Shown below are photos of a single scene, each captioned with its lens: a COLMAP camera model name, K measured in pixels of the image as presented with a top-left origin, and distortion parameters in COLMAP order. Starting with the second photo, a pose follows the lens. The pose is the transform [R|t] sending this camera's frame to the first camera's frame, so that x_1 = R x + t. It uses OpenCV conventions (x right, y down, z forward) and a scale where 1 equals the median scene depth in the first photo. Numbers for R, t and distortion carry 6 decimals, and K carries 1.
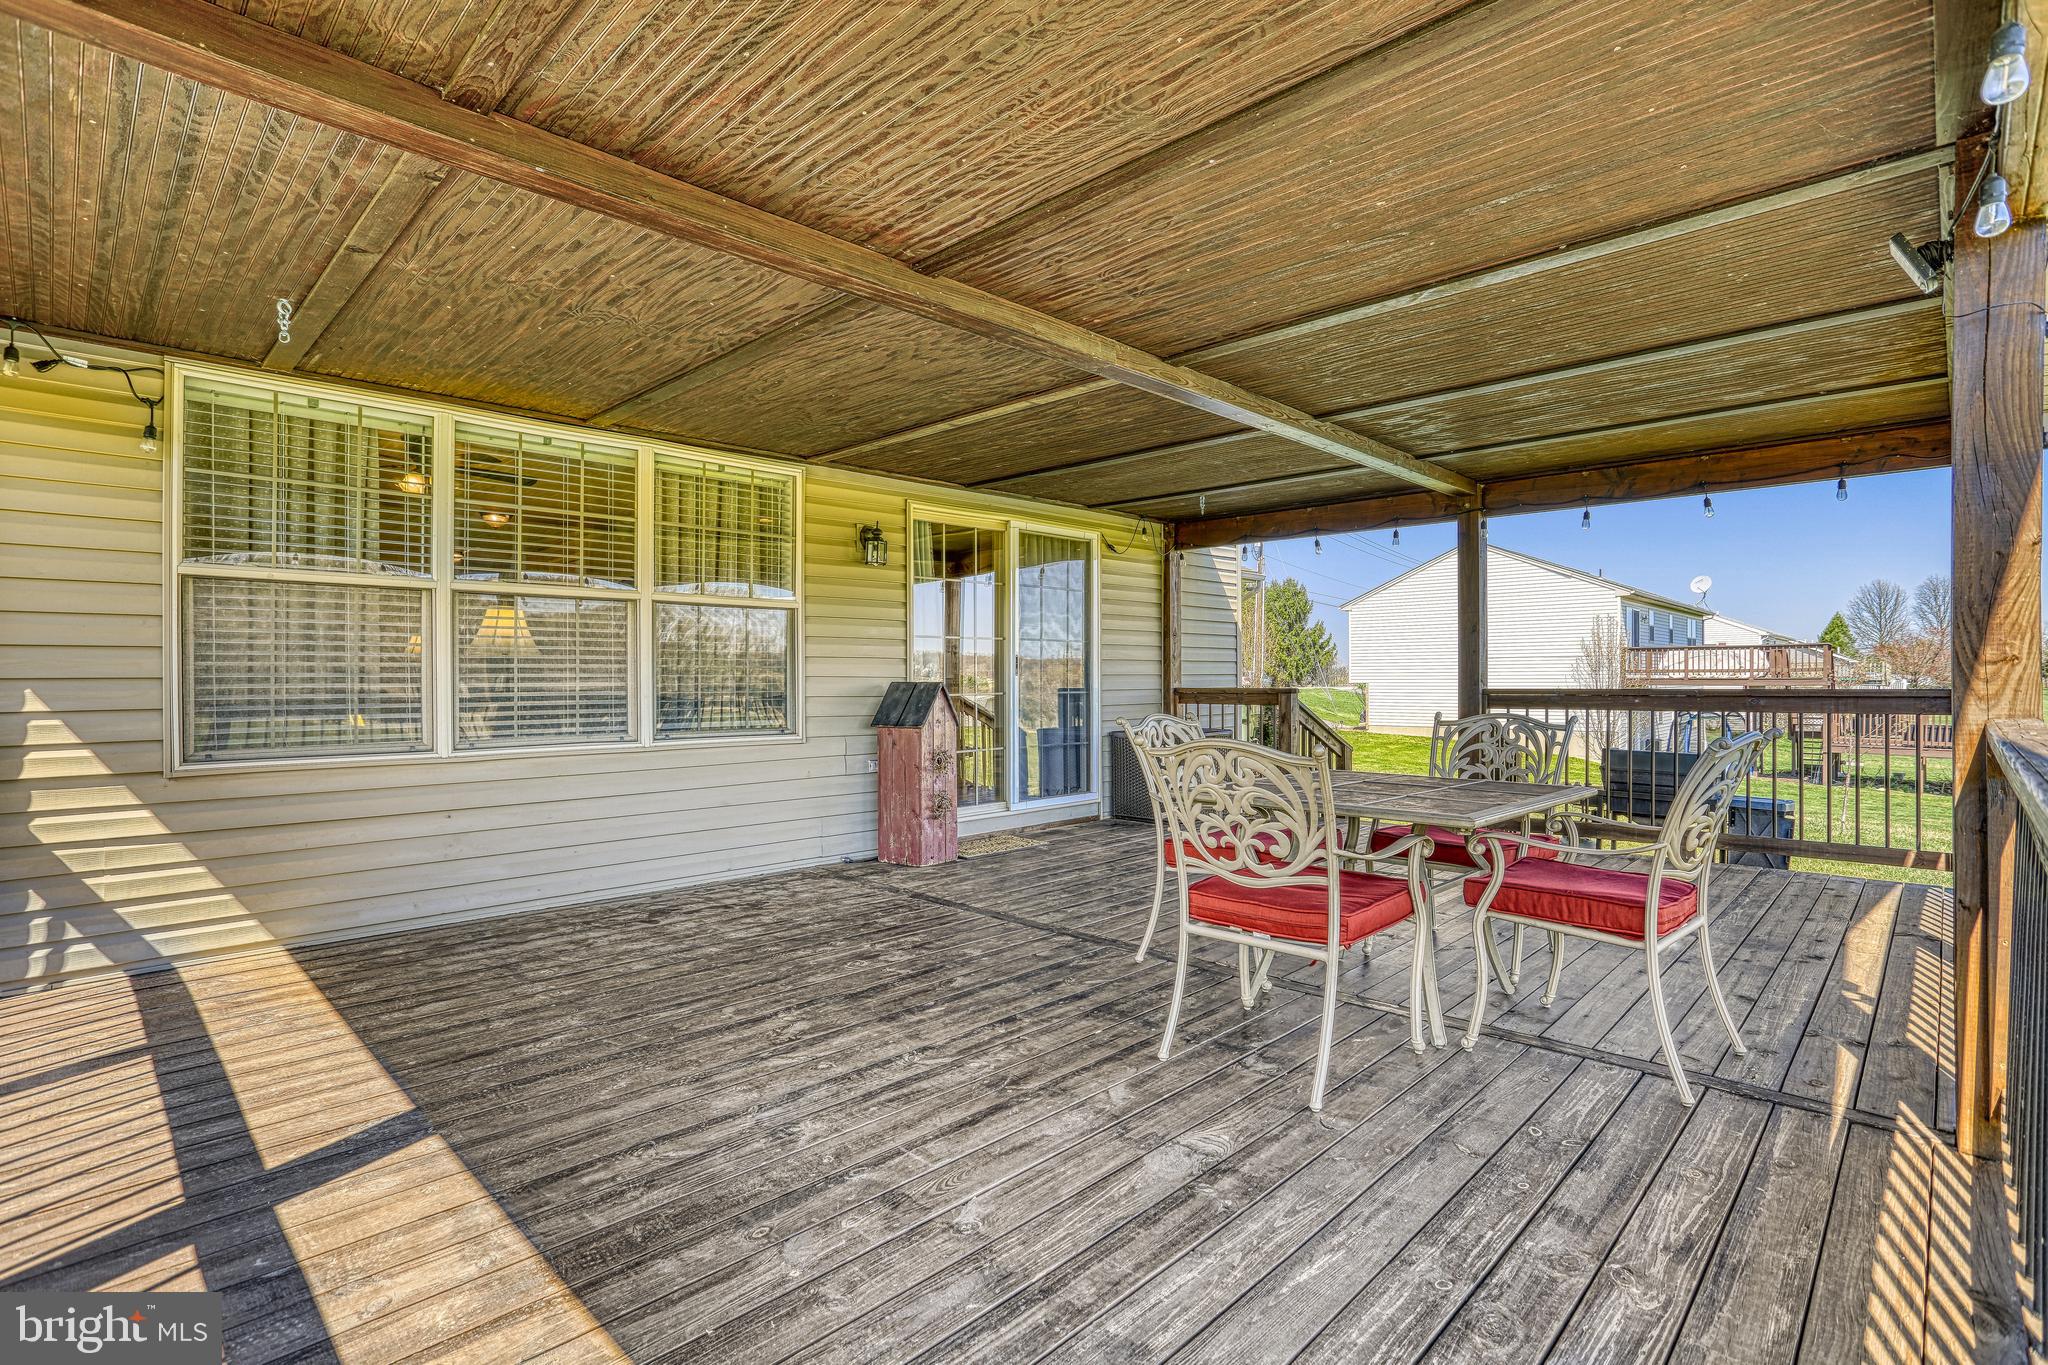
lens RADIAL K [[979.6, 0, 1041.7], [0, 979.6, 668.2], [0, 0, 1]] dist [-0.010843, 0.005105]
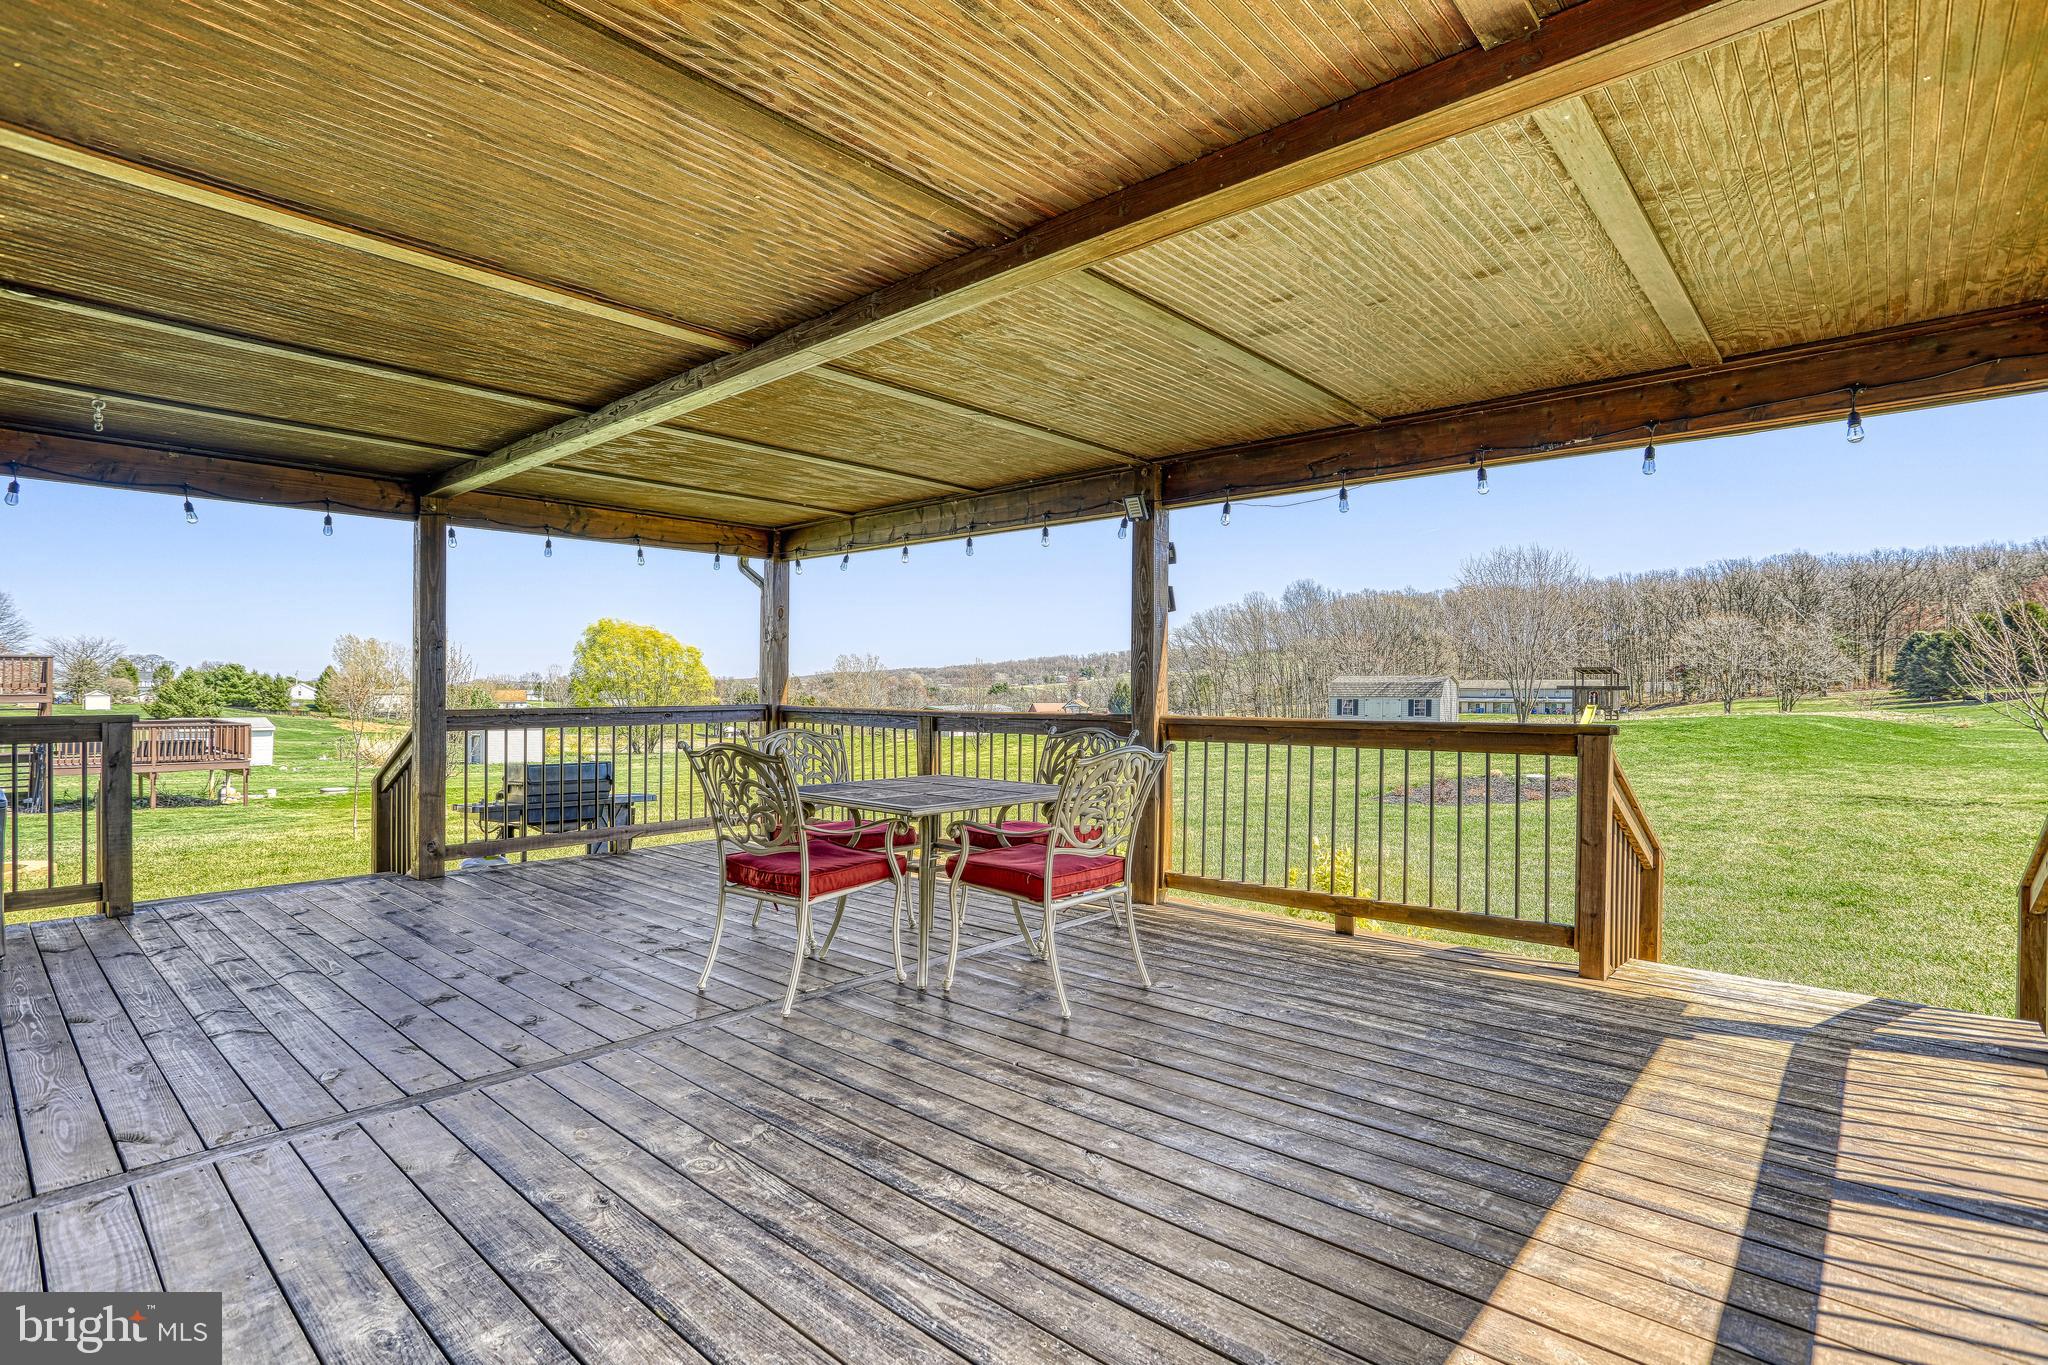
lens RADIAL K [[979.6, 0, 1026.3], [0, 979.6, 688.0], [0, 0, 1]] dist [-0.010843, 0.005105]
pose [[-0.018932, 0.002393, 0.999818, -0.487130], [-0.005857, 0.999980, -0.002504, -0.001659], [-0.999804, -0.005903, -0.018917, 0.483467]]
